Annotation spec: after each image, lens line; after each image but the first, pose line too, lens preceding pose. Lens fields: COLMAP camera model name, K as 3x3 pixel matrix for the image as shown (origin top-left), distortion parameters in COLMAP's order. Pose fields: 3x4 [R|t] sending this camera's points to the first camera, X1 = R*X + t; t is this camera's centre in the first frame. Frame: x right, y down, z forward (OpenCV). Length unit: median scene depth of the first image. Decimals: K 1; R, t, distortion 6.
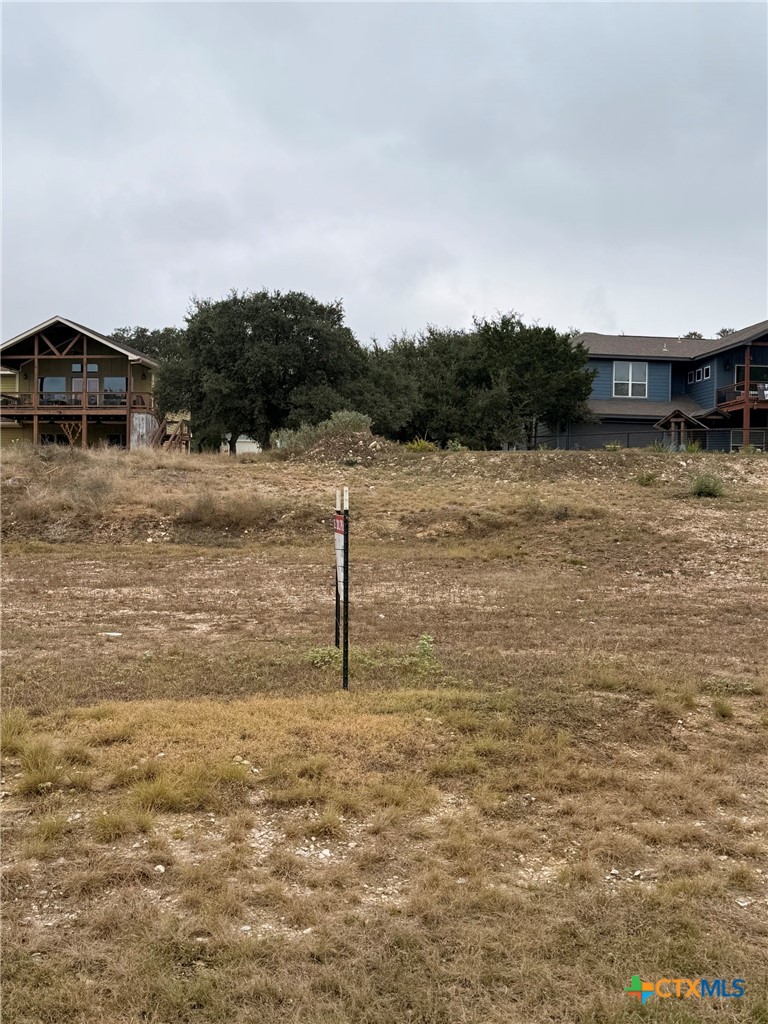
lens RADIAL K [[1141.5, 0, 384.0], [0, 1141.5, 512.0], [0, 0, 1]] dist [0.216313, -0.445245]
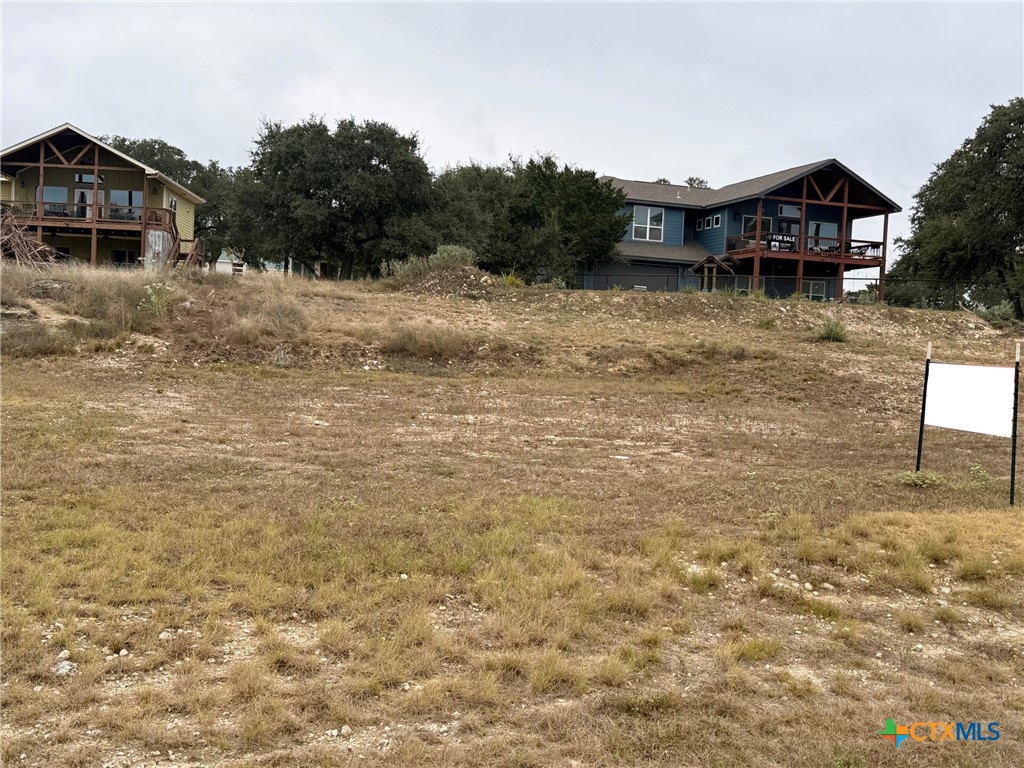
lens RADIAL K [[1141.5, 0, 512.0], [0, 1141.5, 384.0], [0, 0, 1]] dist [0.216313, -0.445245]
pose [[0.980654, 0.024629, 0.194191, -0.121384], [-0.032030, 0.998872, 0.035063, -0.000691], [-0.193109, -0.040604, 0.980337, -0.019479]]
